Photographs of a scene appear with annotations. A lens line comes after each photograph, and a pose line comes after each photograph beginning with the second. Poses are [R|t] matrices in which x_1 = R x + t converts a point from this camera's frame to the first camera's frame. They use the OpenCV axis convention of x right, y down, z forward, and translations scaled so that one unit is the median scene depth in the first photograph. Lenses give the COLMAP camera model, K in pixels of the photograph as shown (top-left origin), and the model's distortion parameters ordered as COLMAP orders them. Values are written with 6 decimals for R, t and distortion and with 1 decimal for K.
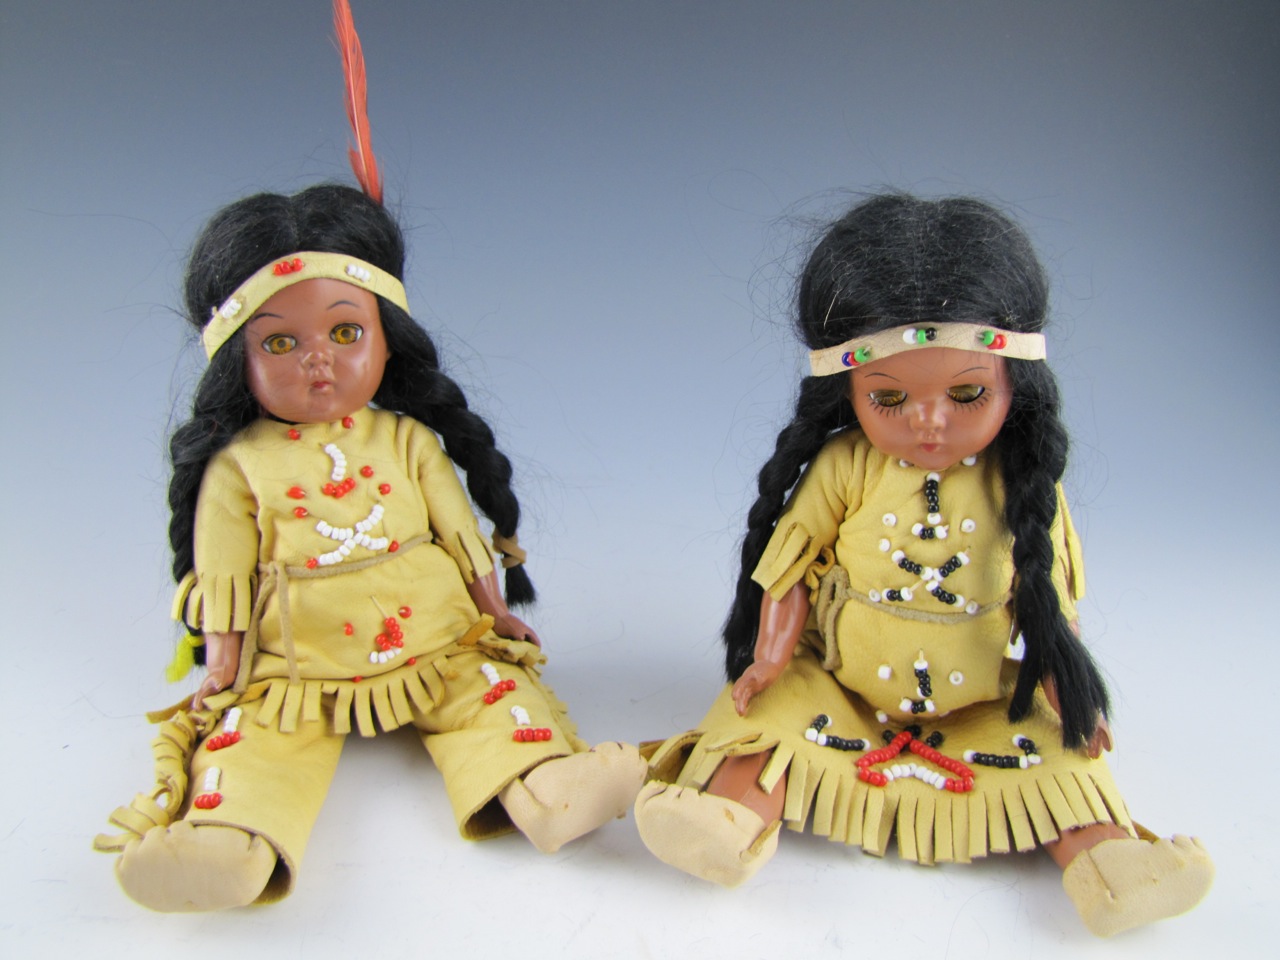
lens RADIAL K [[1111.6, 0, 640.0], [0, 1111.6, 480.0], [0, 0, 1]] dist [-0.197890, 0.131178]
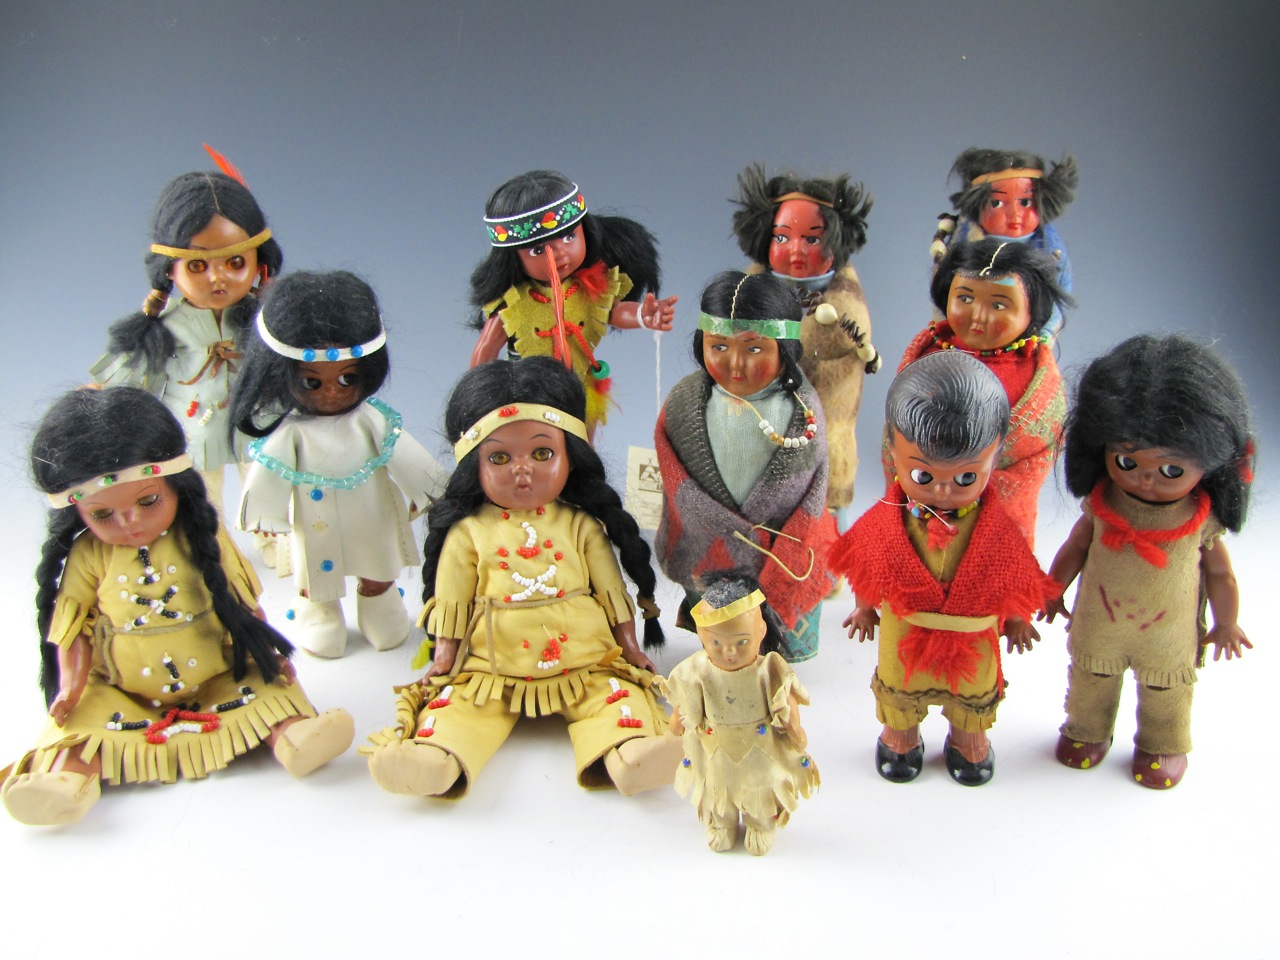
lens RADIAL K [[1400.4, 0, 640.0], [0, 1400.4, 480.0], [0, 0, 1]] dist [-0.014901, 0.011730]
pose [[0.842479, -0.208774, 0.496631, -0.137762], [0.229270, 0.973154, 0.020164, 0.026768], [-0.487509, 0.096875, 0.867727, -1.251803]]
